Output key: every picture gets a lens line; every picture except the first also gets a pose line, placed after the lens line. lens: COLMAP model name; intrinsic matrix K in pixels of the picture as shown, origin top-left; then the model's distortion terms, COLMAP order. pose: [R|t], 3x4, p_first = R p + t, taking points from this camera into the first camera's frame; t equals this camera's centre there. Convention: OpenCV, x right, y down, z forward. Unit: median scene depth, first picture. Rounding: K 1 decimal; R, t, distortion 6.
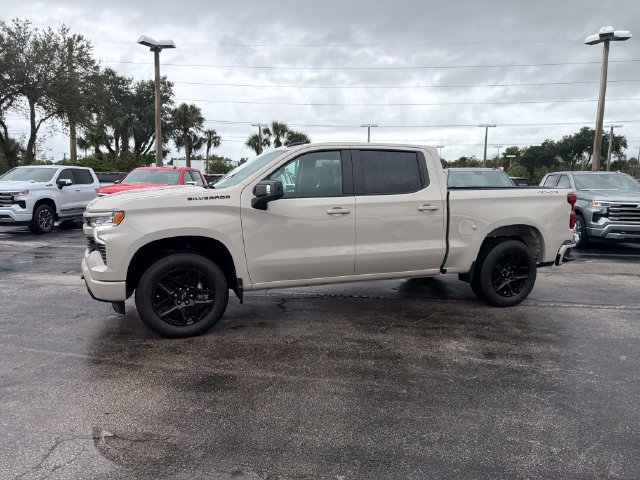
lens RADIAL K [[449.9, 0, 320.0], [0, 449.9, 238.0], [0, 0, 1]] dist [0.048586, -0.058510]
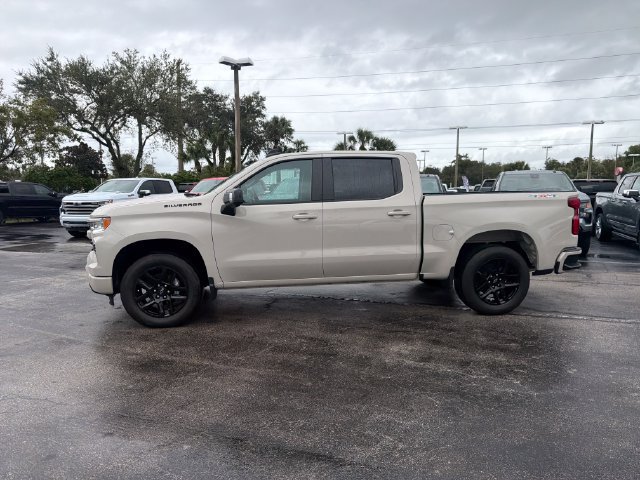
lens RADIAL K [[449.9, 0, 320.0], [0, 449.9, 238.0], [0, 0, 1]] dist [0.048586, -0.058510]
pose [[0.977094, 0.006692, -0.212702, 0.262306], [-0.009629, 0.999872, -0.012776, 0.003557], [0.212589, 0.014531, 0.977034, -0.026236]]
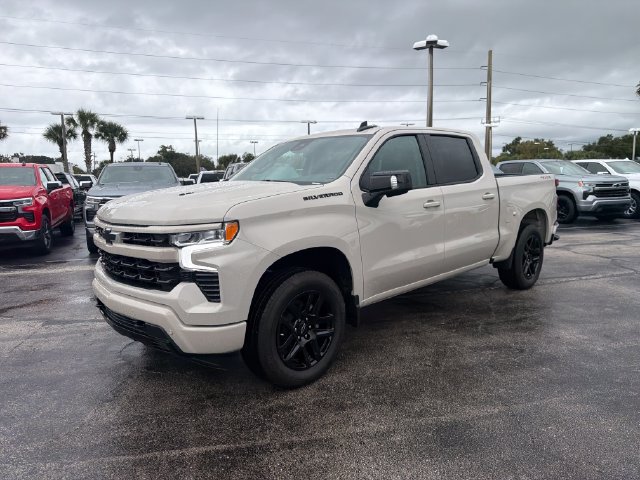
lens RADIAL K [[449.9, 0, 320.0], [0, 449.9, 238.0], [0, 0, 1]] dist [0.048586, -0.058510]
pose [[0.913952, -0.083153, 0.397213, -0.443311], [0.078614, 0.996519, 0.027728, -0.031284], [-0.398136, 0.005885, 0.917308, 0.243606]]
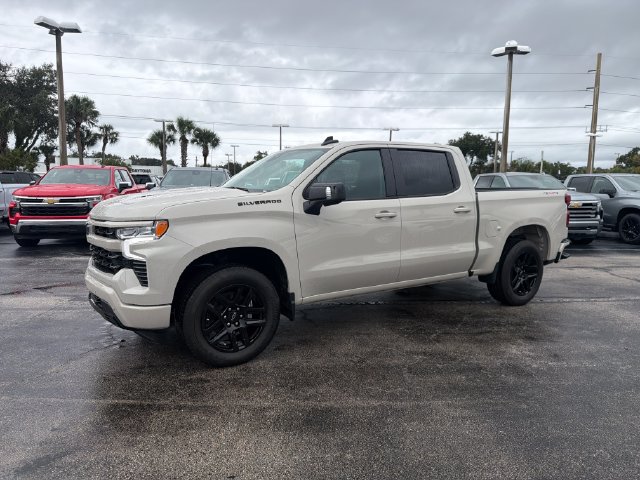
lens RADIAL K [[450.5, 0, 320.0], [0, 450.5, 240.0], [0, 0, 1]] dist [0.047685, -0.064480]
pose [[0.975796, -0.027668, 0.216927, -0.256403], [0.026740, 0.999616, 0.007212, -0.015569], [-0.217043, -0.001236, 0.976161, 0.102229]]
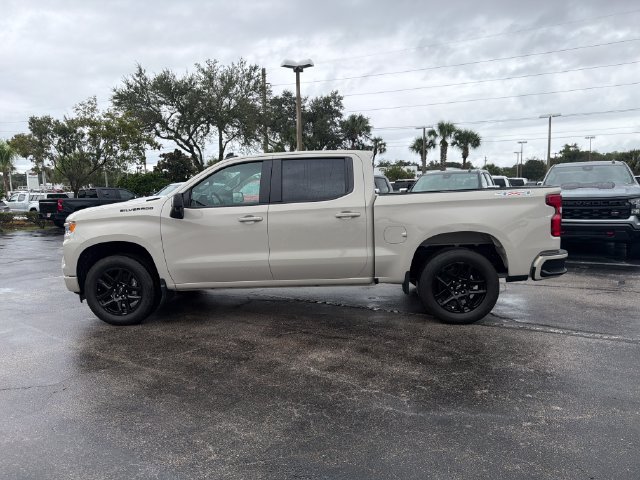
lens RADIAL K [[449.9, 0, 320.0], [0, 449.9, 238.0], [0, 0, 1]] dist [0.048586, -0.058510]
pose [[0.913959, 0.006849, -0.405748, 0.541442], [-0.010318, 0.999927, -0.006362, -0.008863], [0.405674, 0.010001, 0.913963, 0.080531]]
